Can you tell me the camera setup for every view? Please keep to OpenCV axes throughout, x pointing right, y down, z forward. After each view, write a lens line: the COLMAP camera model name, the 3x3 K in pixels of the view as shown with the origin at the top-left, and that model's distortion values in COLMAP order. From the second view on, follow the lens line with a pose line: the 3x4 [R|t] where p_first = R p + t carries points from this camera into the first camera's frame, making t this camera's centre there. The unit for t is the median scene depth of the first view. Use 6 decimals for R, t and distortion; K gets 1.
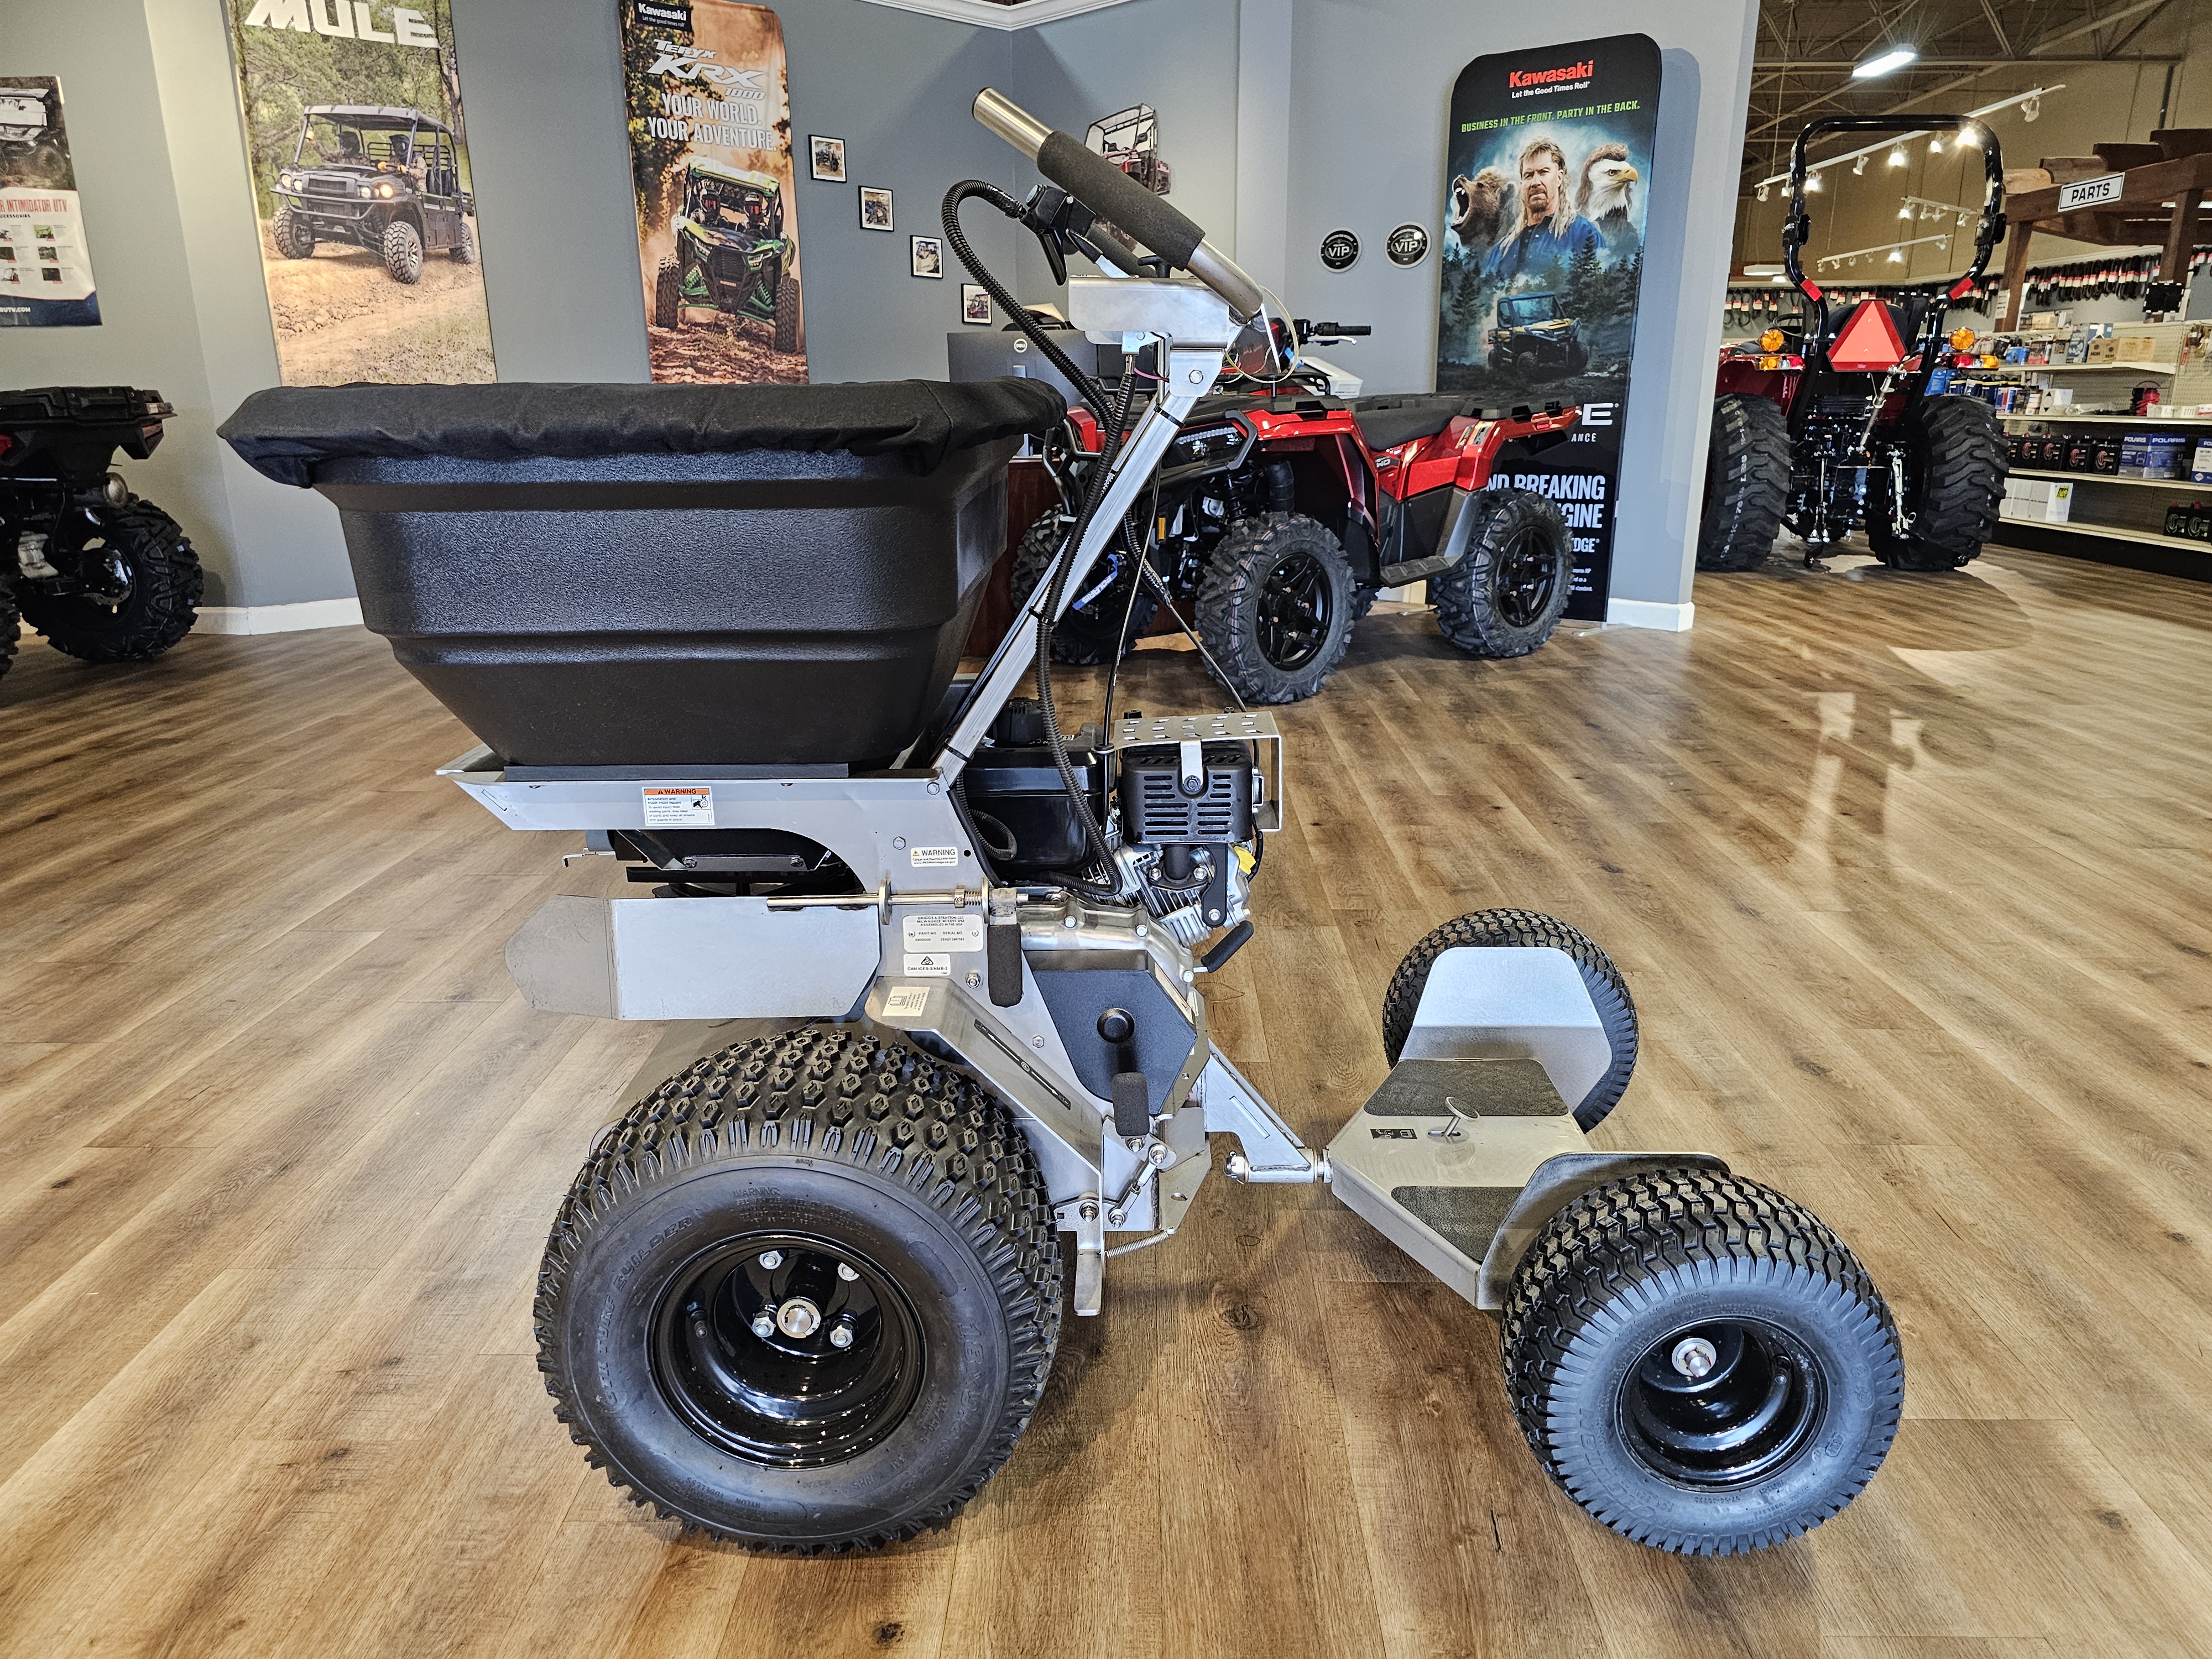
lens RADIAL K [[1498.2, 0, 1176.9], [0, 1498.2, 851.6], [0, 0, 1]] dist [0.038653, -0.035810]
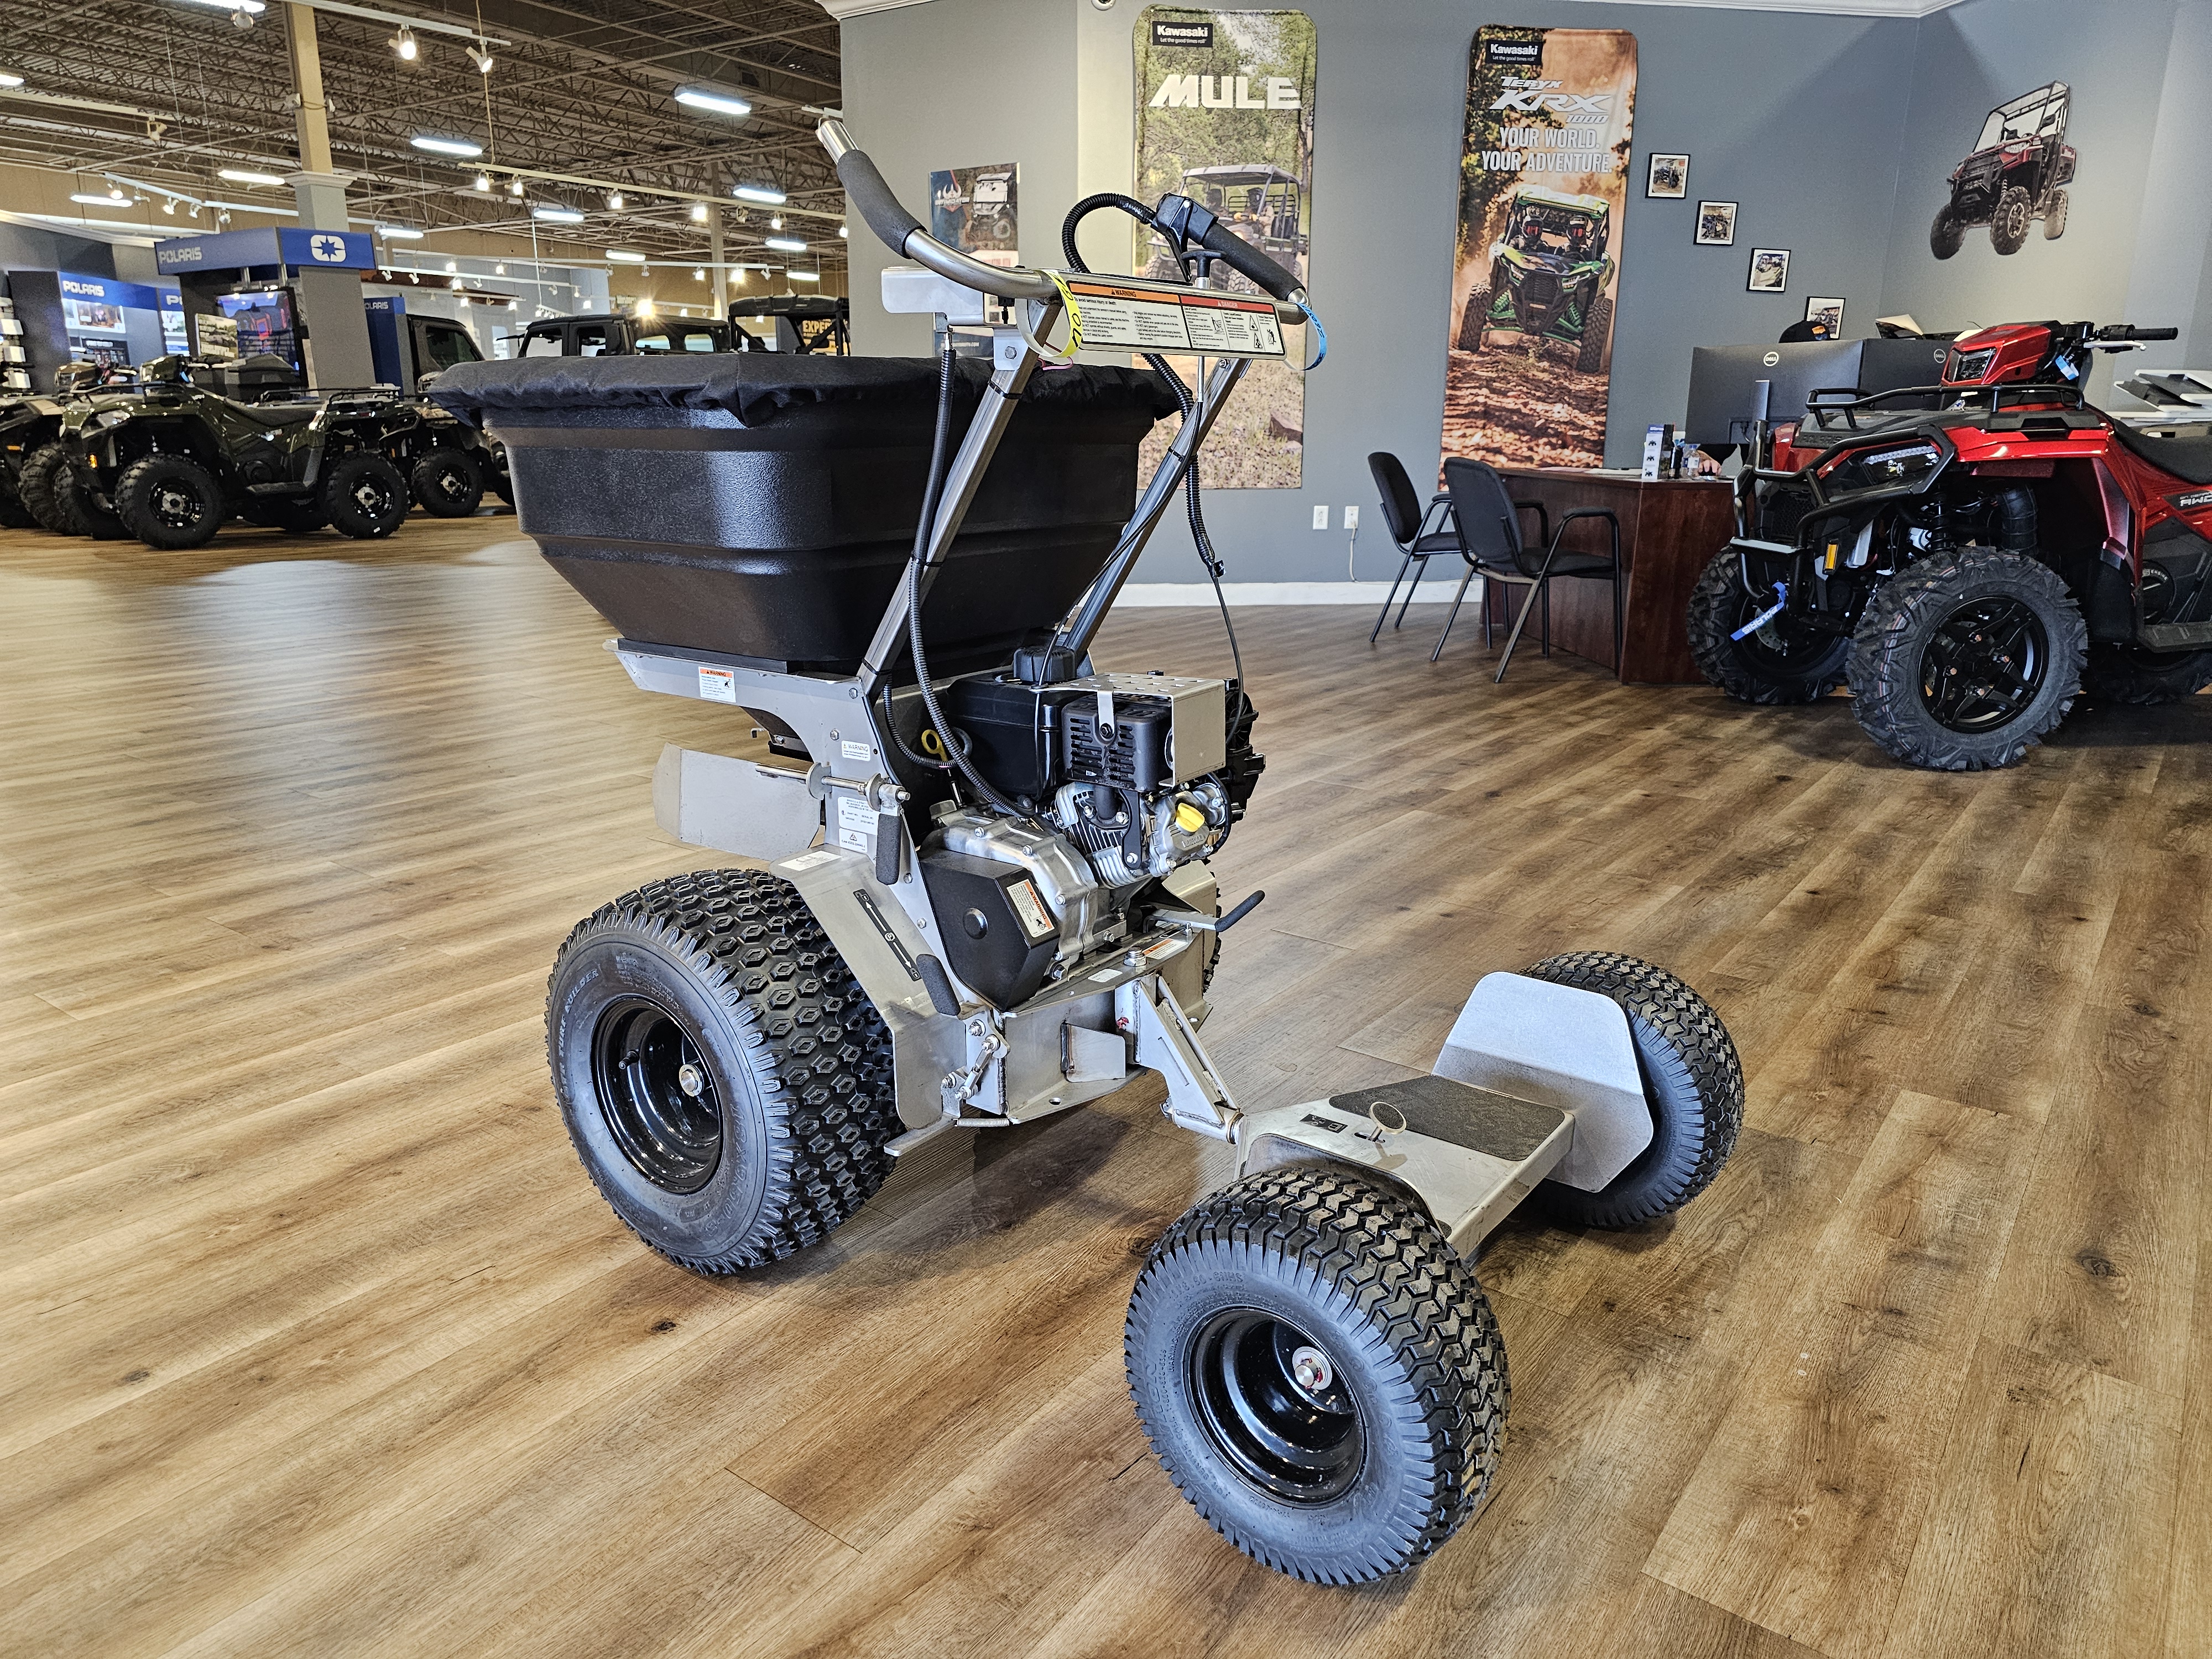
lens RADIAL K [[1498.2, 0, 1107.0], [0, 1498.2, 852.5], [0, 0, 1]] dist [0.038653, -0.035810]
pose [[0.801437, 0.175845, -0.571644, 0.144606], [-0.185496, 0.981750, 0.041935, -0.000772], [0.568586, 0.072429, 0.819429, 0.024601]]
